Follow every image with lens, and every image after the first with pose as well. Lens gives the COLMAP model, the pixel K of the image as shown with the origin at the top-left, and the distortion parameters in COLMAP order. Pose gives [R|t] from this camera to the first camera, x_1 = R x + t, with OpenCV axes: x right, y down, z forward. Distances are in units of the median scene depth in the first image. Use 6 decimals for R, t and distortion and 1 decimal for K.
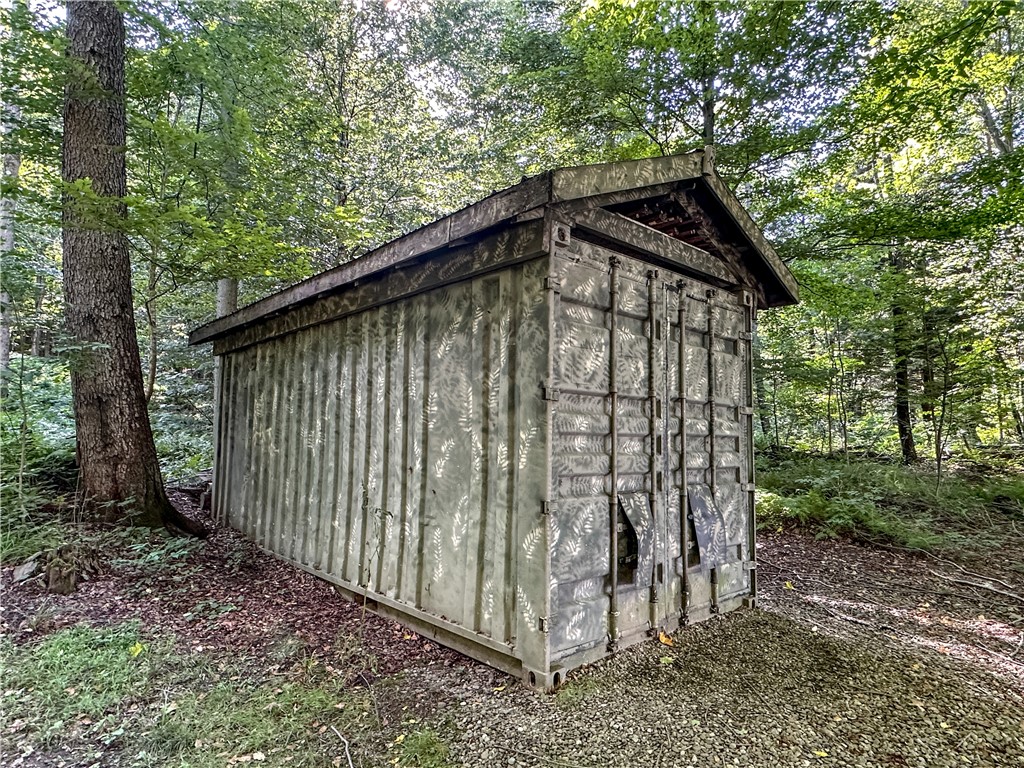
lens RADIAL K [[591.7, 0, 511.6], [0, 591.7, 386.4], [0, 0, 1]] dist [-0.000298, -0.000399]
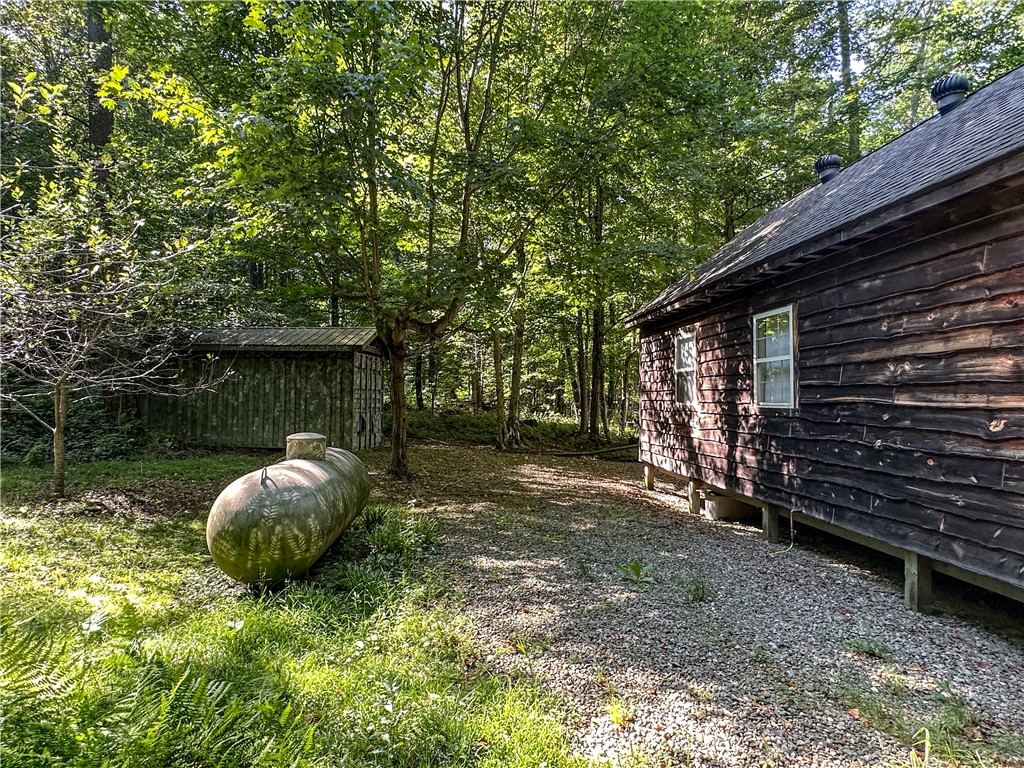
lens RADIAL K [[591.7, 0, 511.0], [0, 591.7, 394.4], [0, 0, 1]] dist [-0.000298, -0.000399]
pose [[0.736662, 0.003734, 0.676250, -1.847439], [-0.063935, 0.995890, 0.064148, -0.279834], [-0.673232, -0.090492, 0.733874, -2.733665]]
